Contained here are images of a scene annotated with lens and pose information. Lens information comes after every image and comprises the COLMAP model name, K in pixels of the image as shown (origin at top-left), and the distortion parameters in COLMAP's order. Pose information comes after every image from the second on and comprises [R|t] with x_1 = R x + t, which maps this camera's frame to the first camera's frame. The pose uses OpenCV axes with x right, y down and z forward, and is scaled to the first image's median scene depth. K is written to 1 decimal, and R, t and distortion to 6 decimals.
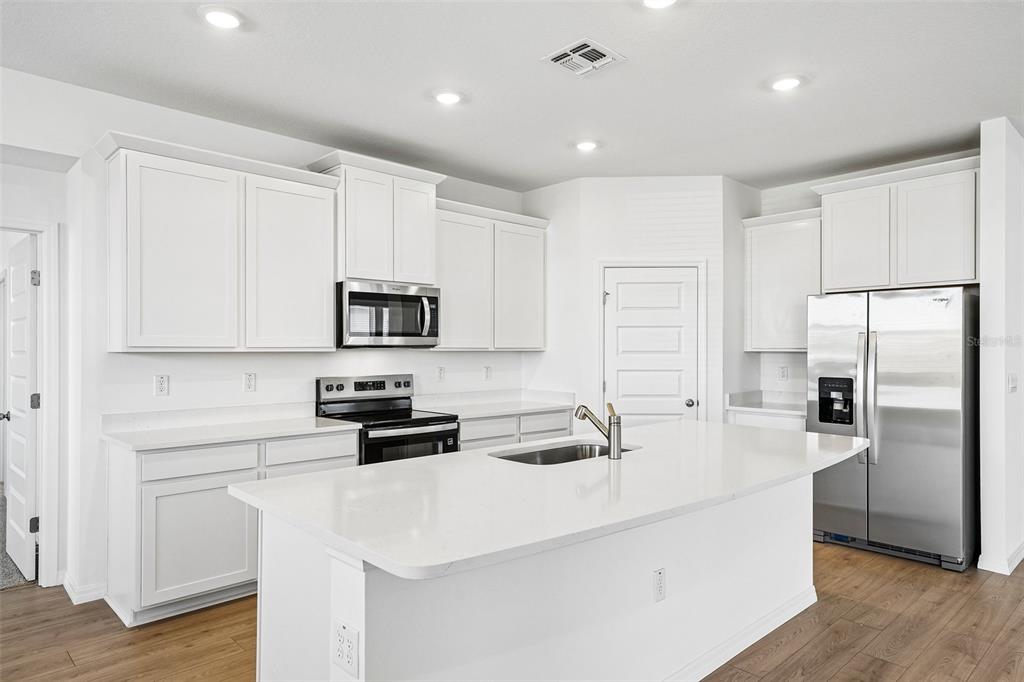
lens RADIAL K [[626.3, 0, 507.7], [0, 626.3, 346.6], [0, 0, 1]] dist [0.016454, 0.001133]
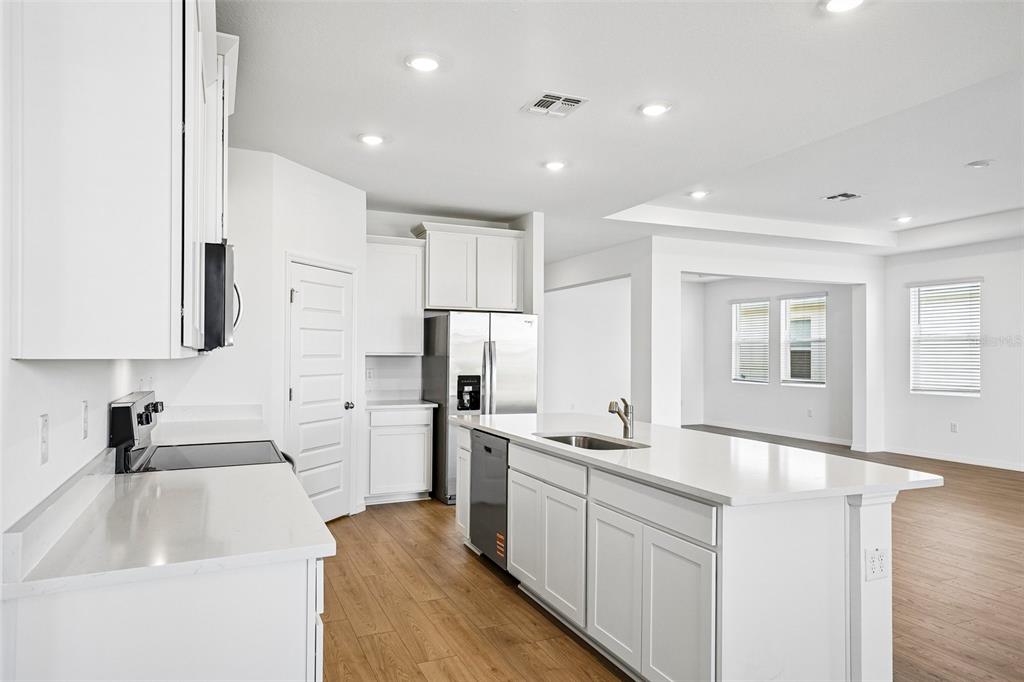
lens RADIAL K [[636.9, 0, 507.3], [0, 636.9, 347.9], [0, 0, 1]] dist [0.015545, 0.000677]
pose [[0.328404, 0.009988, 0.944485, -0.701000], [-0.011300, 0.999914, -0.006645, -0.000251], [-0.944470, -0.008491, 0.328488, 0.478083]]
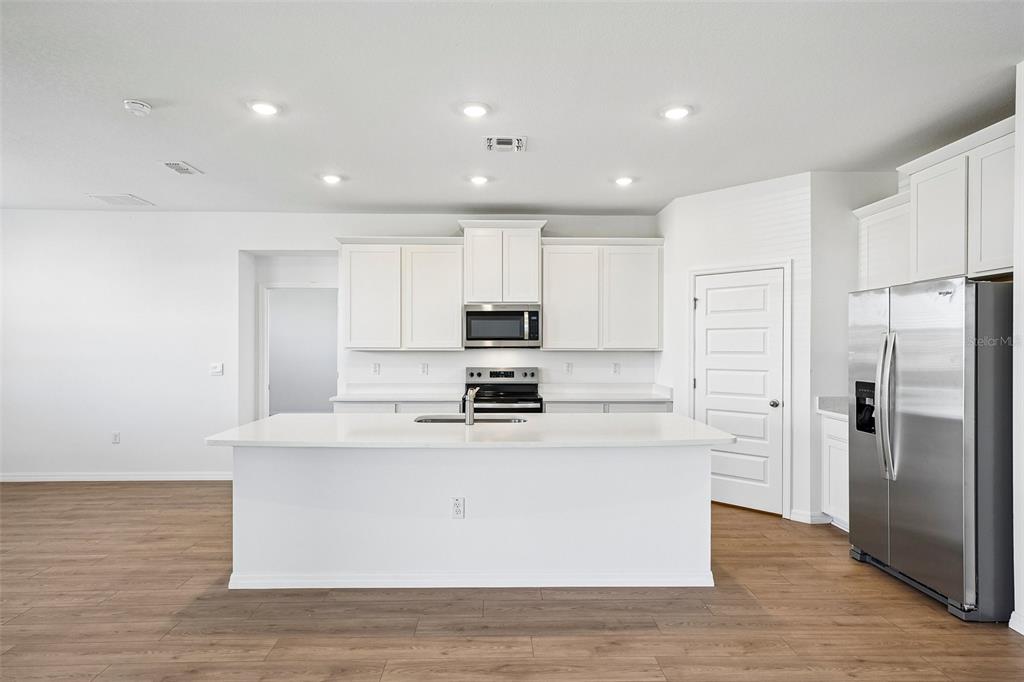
lens RADIAL K [[565.3, 0, 506.8], [0, 565.3, 347.7], [0, 0, 1]] dist [0.005295, 0.000535]
pose [[0.746437, 0.002394, -0.665451, 0.665676], [0.001159, 0.999987, 0.004897, -0.005645], [0.665455, -0.004426, 0.746425, 0.038964]]
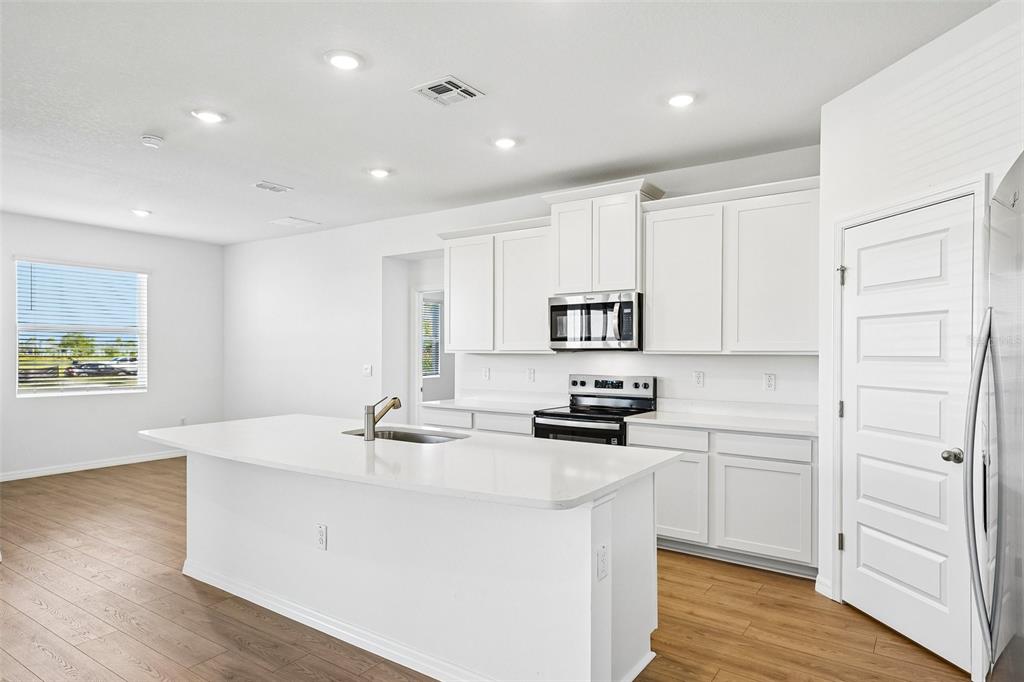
lens RADIAL K [[609.3, 0, 504.8], [0, 609.3, 351.6], [0, 0, 1]] dist [0.016826, -0.000261]
pose [[0.202360, 0.002805, -0.979307, 0.834112], [0.004047, 0.999985, 0.003701, -0.001452], [0.979303, -0.004712, 0.202345, 0.605949]]
